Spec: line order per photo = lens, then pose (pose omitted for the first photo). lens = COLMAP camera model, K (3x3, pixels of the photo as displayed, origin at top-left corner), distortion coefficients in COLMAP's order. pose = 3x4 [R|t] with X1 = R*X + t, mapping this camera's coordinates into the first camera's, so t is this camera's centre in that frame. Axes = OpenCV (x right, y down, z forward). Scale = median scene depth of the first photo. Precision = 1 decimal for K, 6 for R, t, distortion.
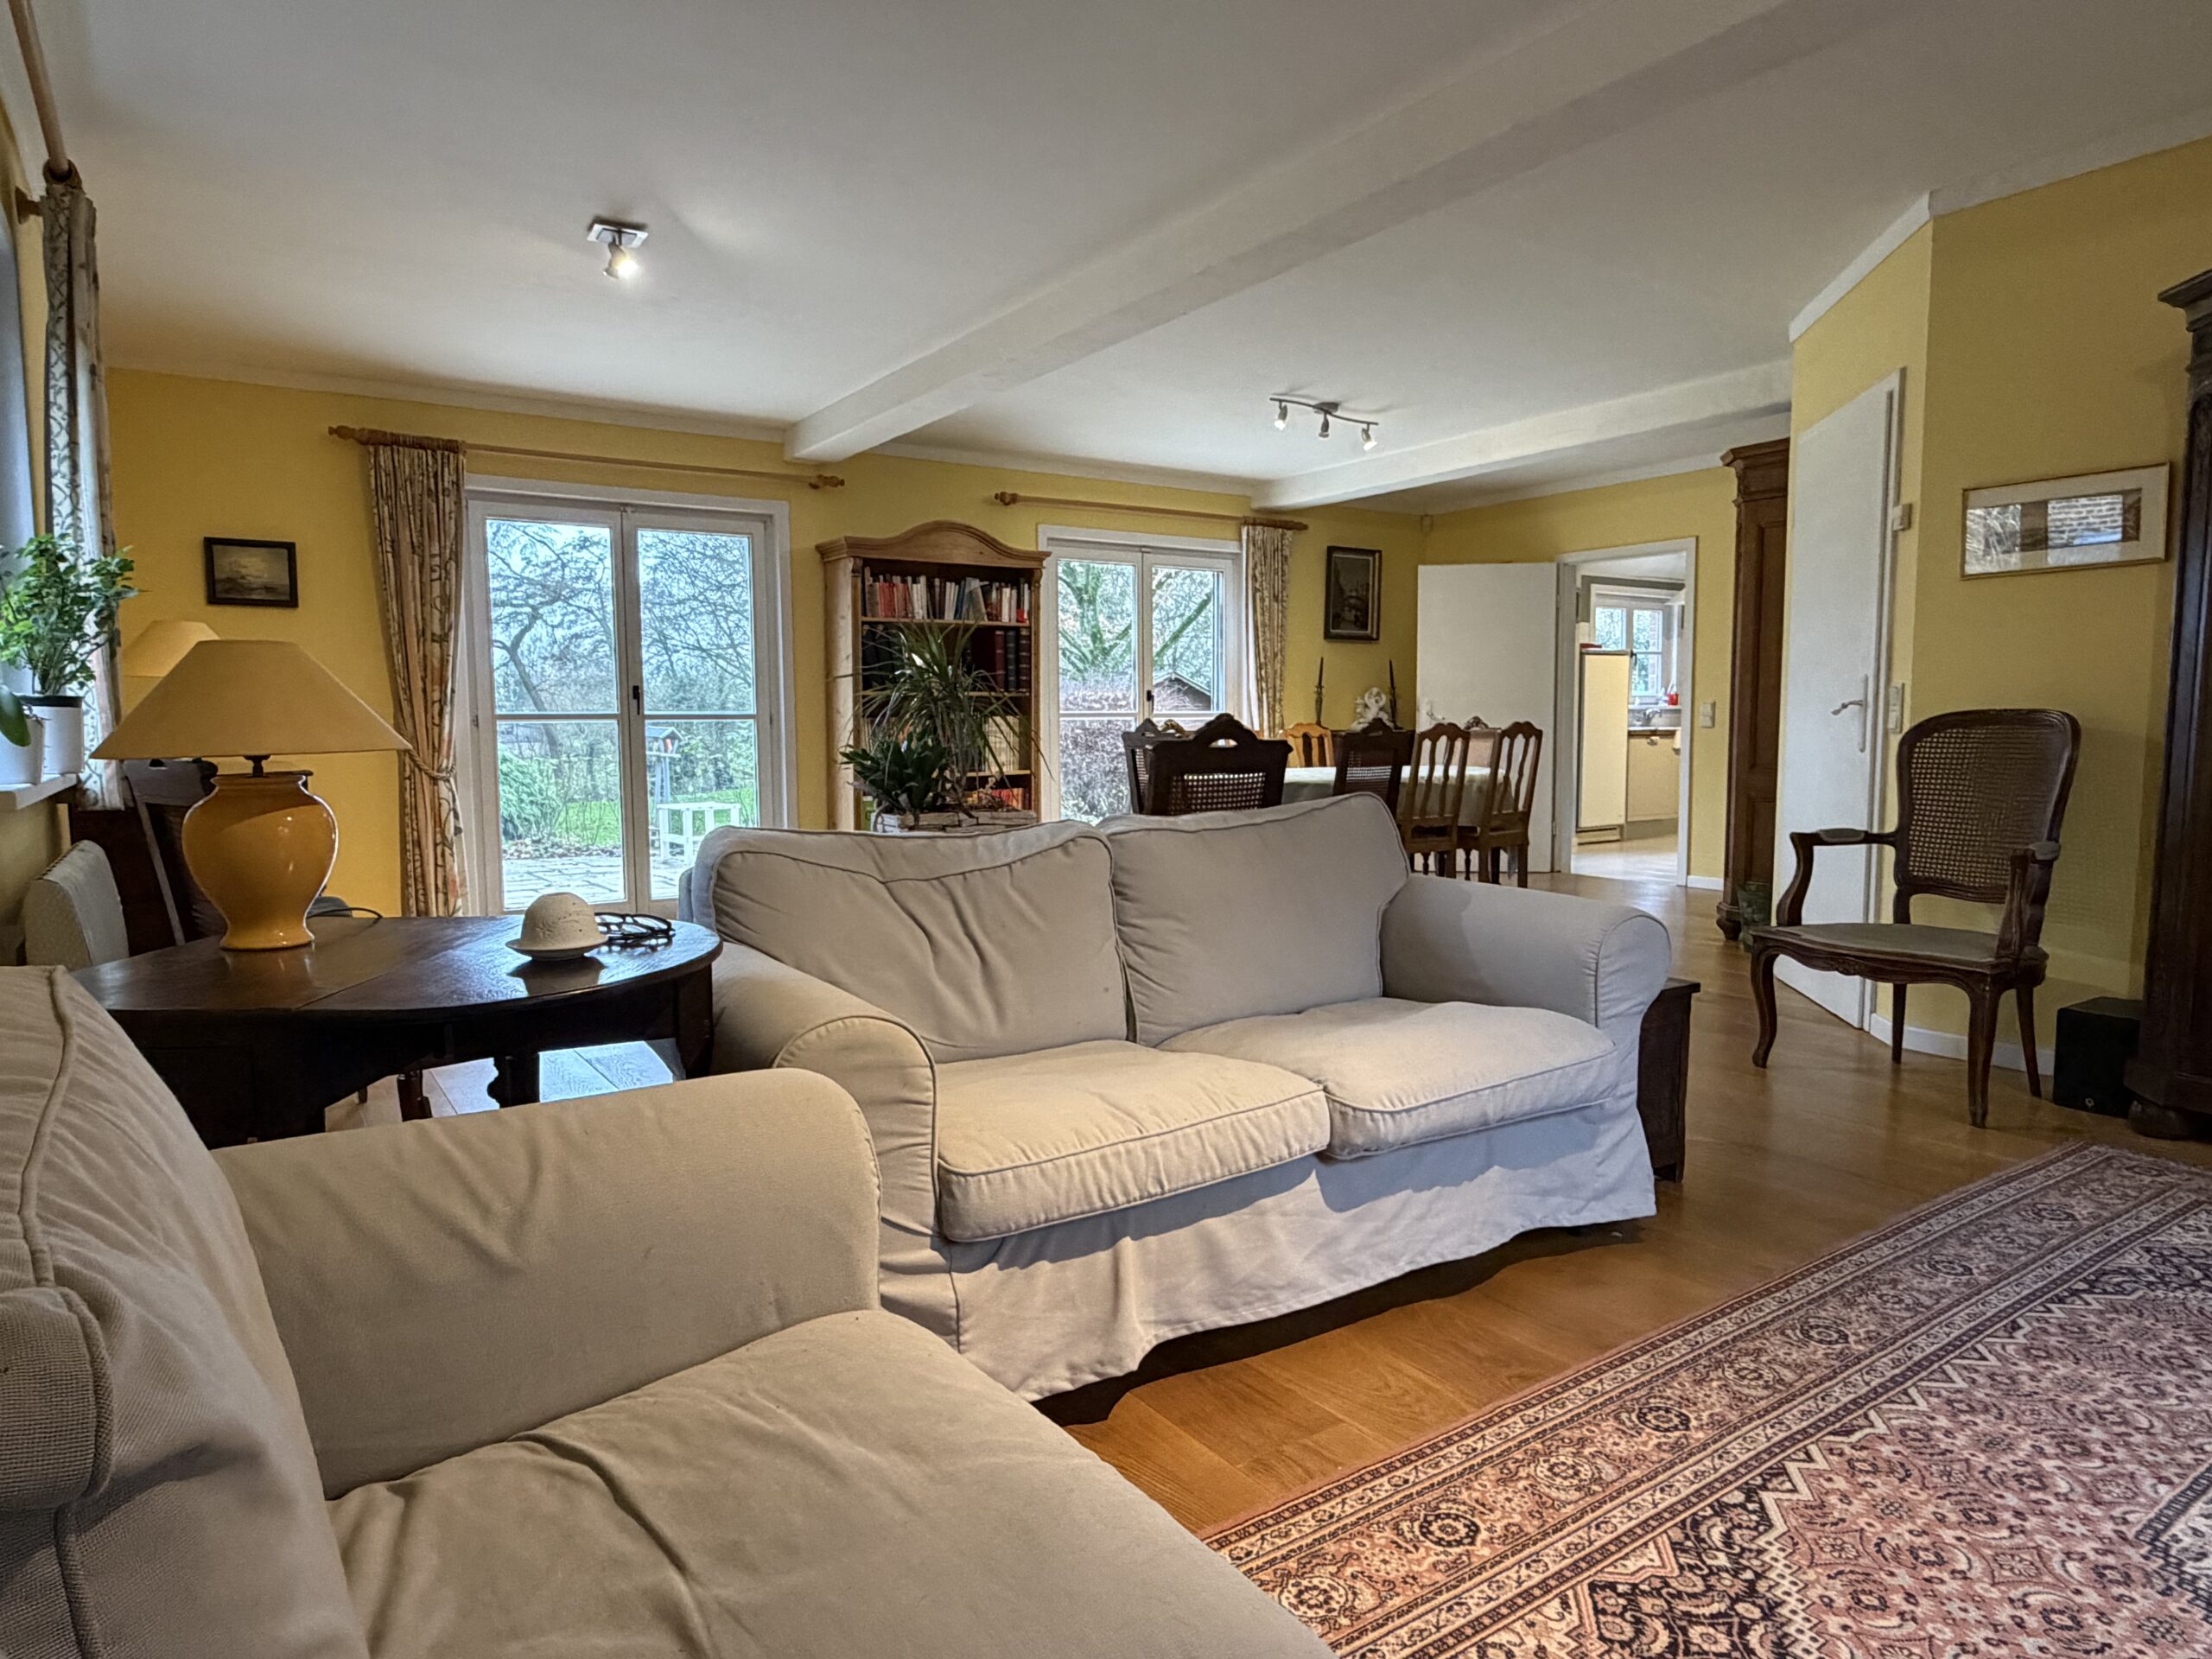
lens RADIAL K [[1341.5, 0, 1105.0], [0, 1341.5, 824.3], [0, 0, 1]] dist [-0.000168, 0.002603]
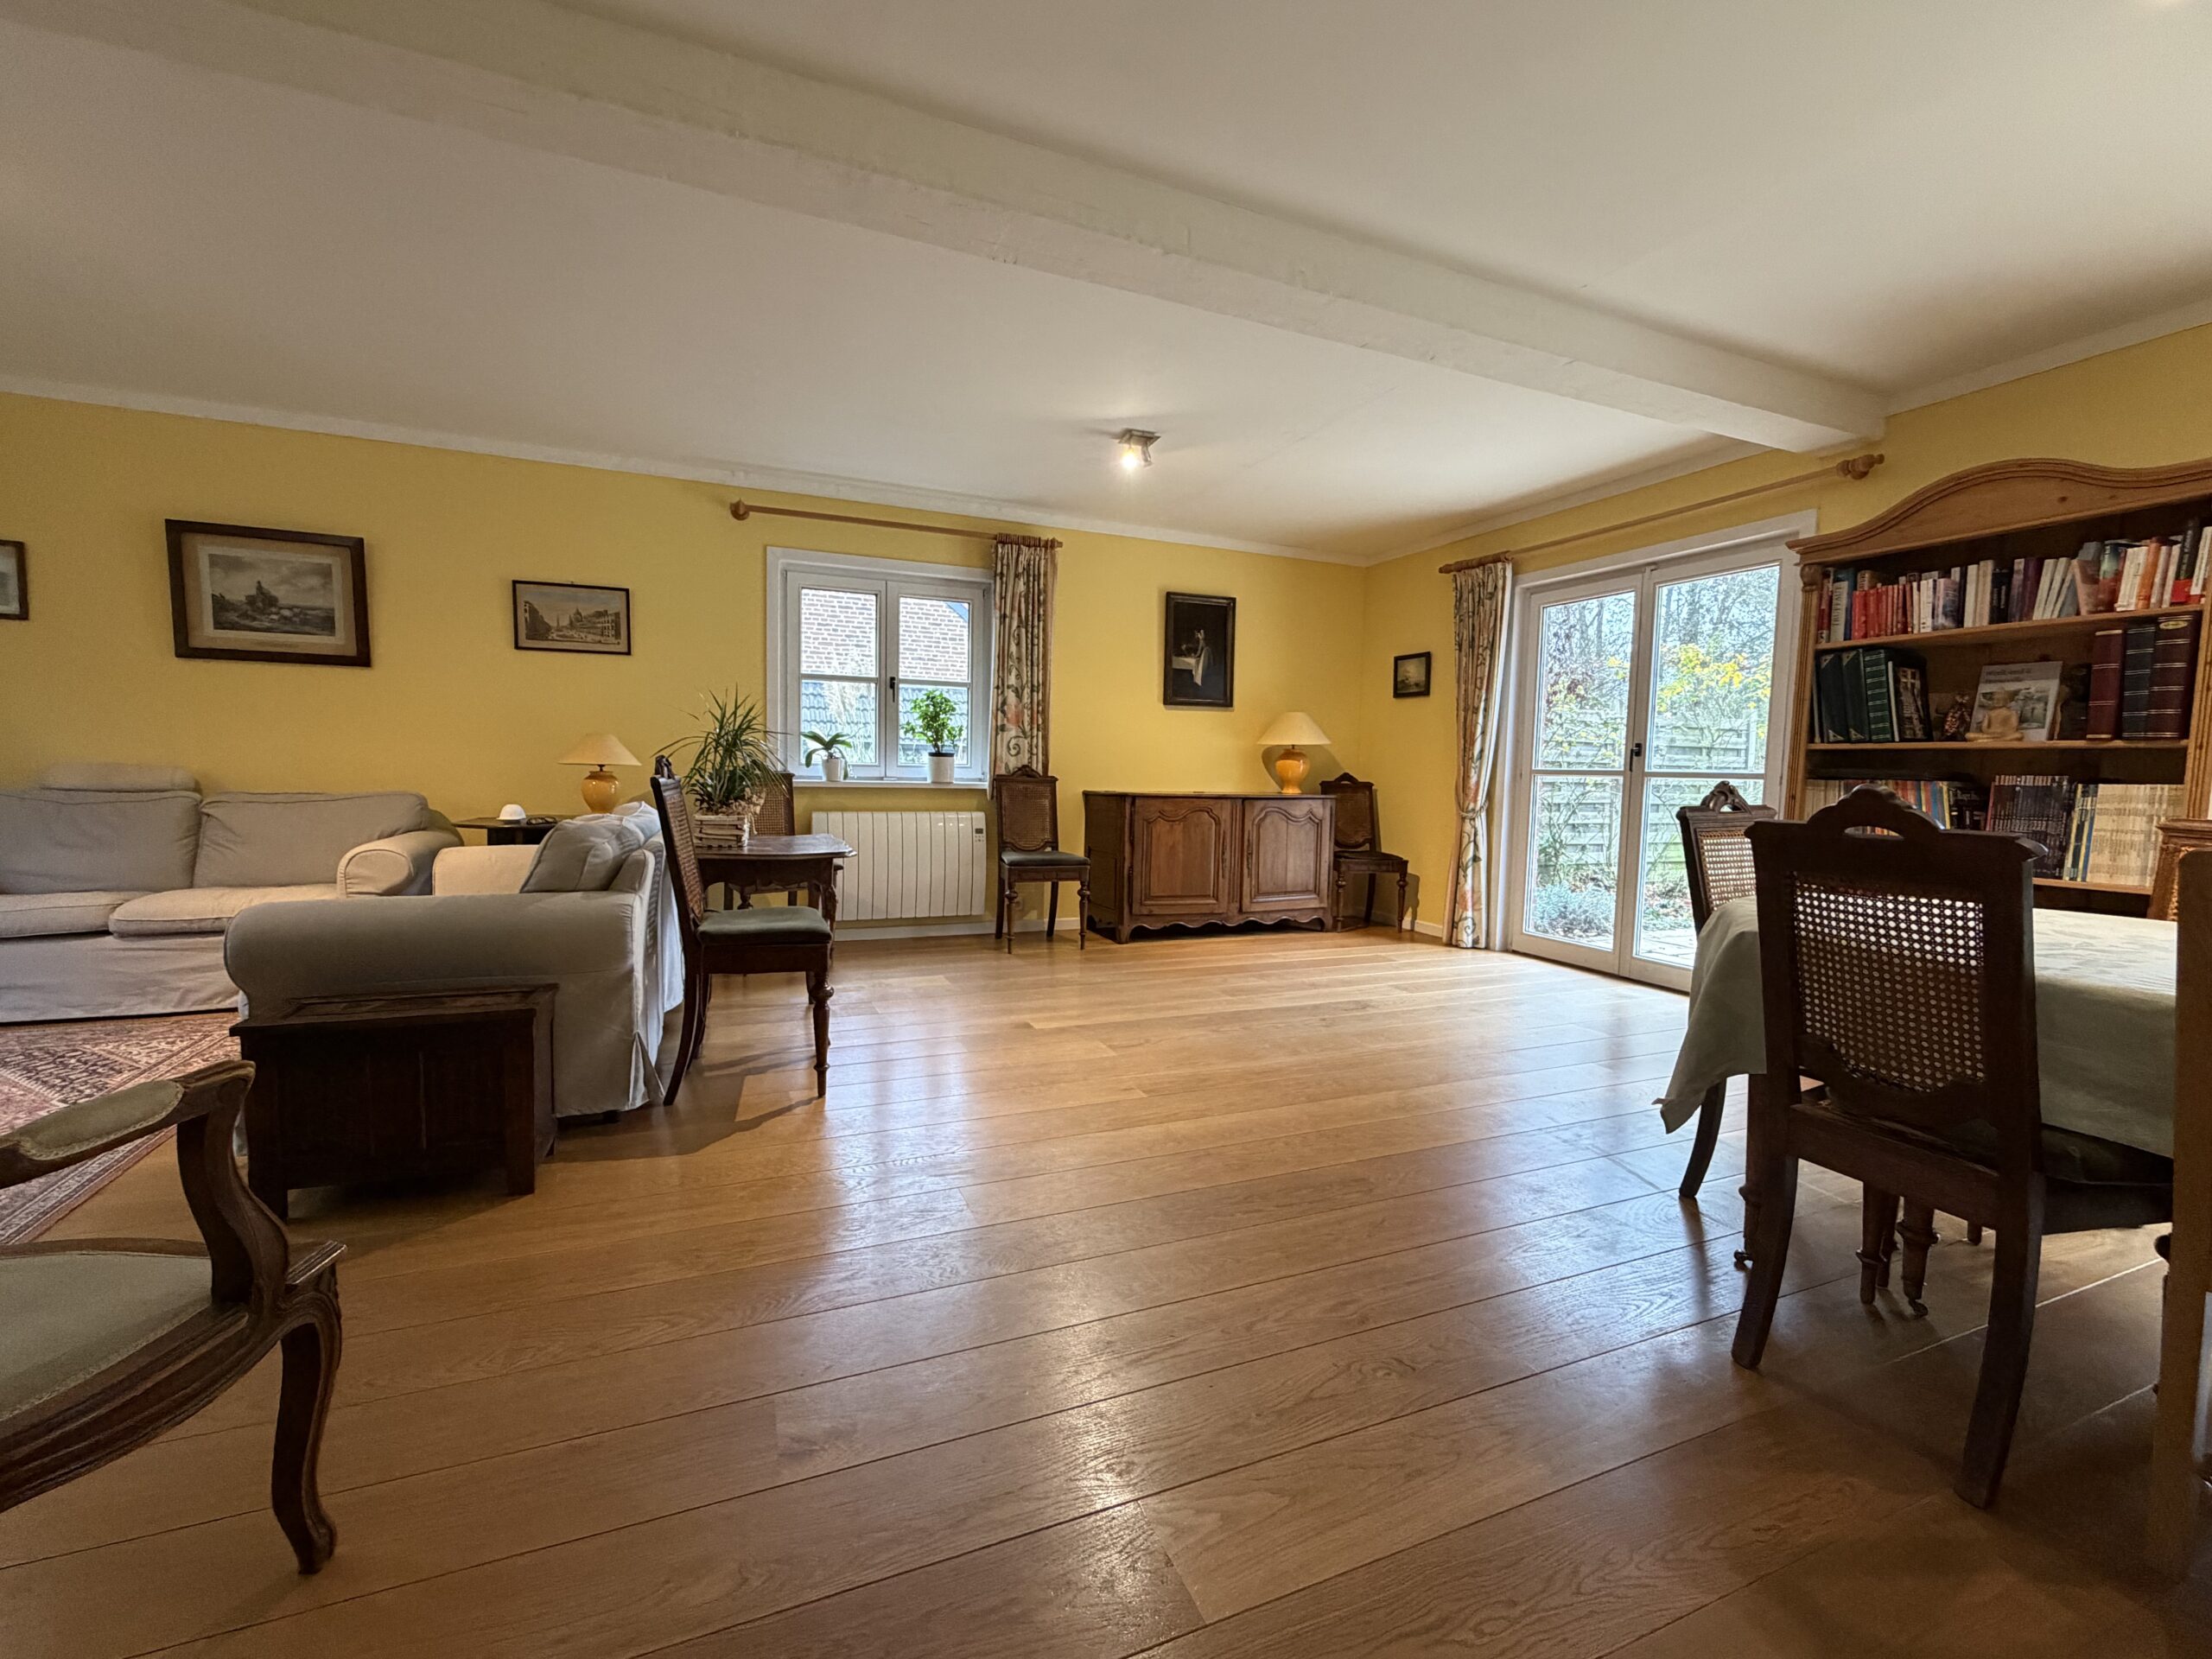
lens RADIAL K [[931.5, 0, 1108.7], [0, 931.5, 828.0], [0, 0, 1]] dist [0.000438, -0.000050]
pose [[-0.191438, 0.067332, -0.979192, 0.459766], [-0.096794, 0.991486, 0.087101, -0.068501], [0.976720, 0.111455, -0.183291, 0.818905]]
